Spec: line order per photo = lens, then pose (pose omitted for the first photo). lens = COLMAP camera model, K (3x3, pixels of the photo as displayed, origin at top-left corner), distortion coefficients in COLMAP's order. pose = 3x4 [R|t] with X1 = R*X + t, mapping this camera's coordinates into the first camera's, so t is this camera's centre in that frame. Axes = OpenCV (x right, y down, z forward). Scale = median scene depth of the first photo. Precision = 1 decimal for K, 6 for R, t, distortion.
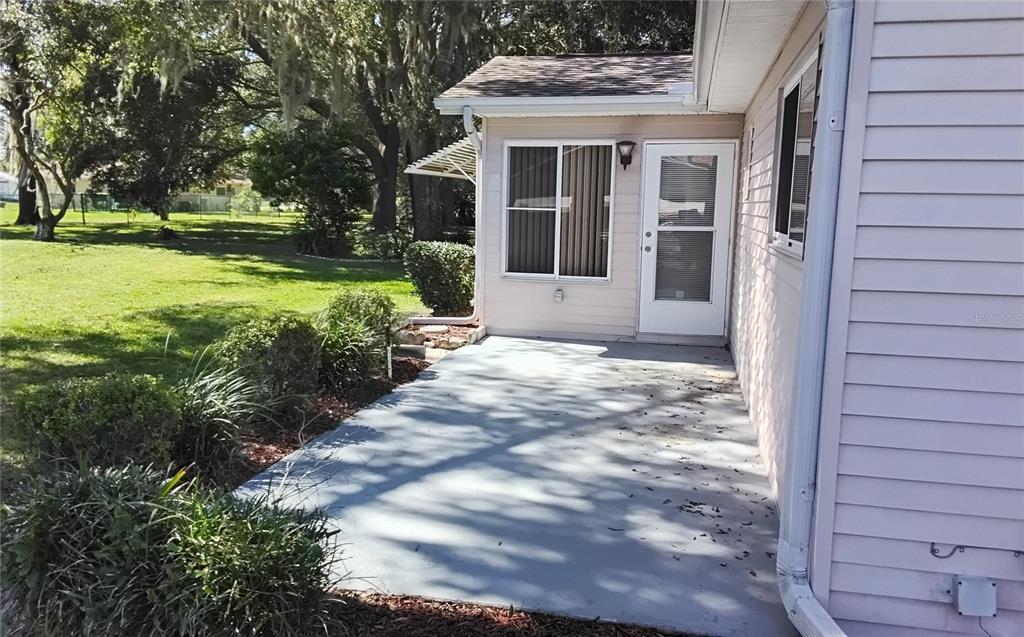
lens RADIAL K [[791.4, 0, 512.0], [0, 791.4, 318.5], [0, 0, 1]] dist [0.121611, -0.182777]
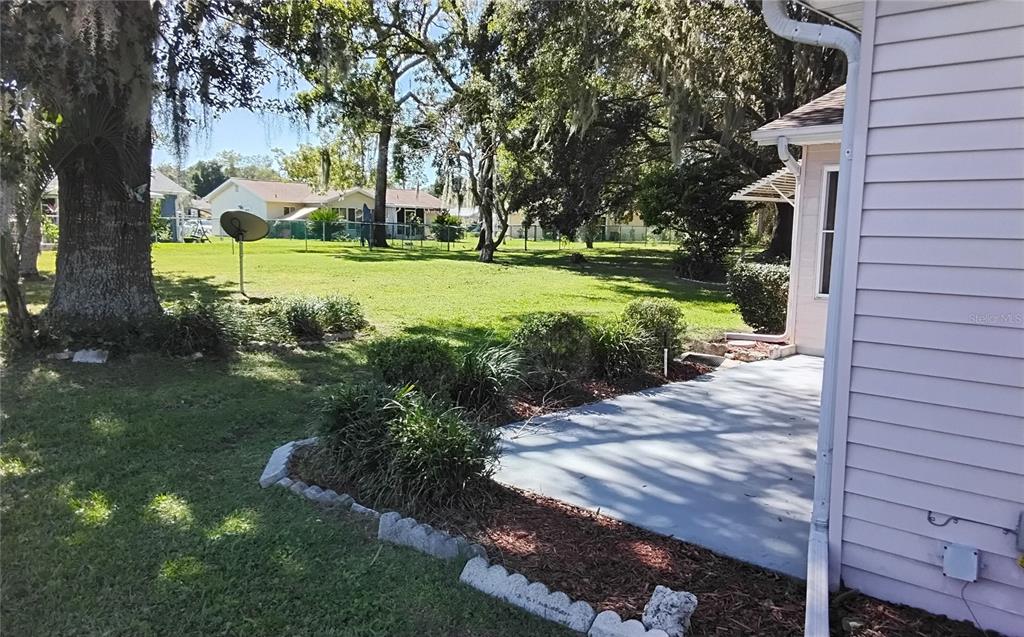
lens RADIAL K [[791.4, 0, 512.0], [0, 791.4, 318.5], [0, 0, 1]] dist [0.121611, -0.182777]
pose [[0.862897, 0.053584, -0.502531, 0.169095], [-0.071866, 0.997268, -0.017065, 0.019569], [0.500244, 0.050840, 0.864391, -0.091110]]
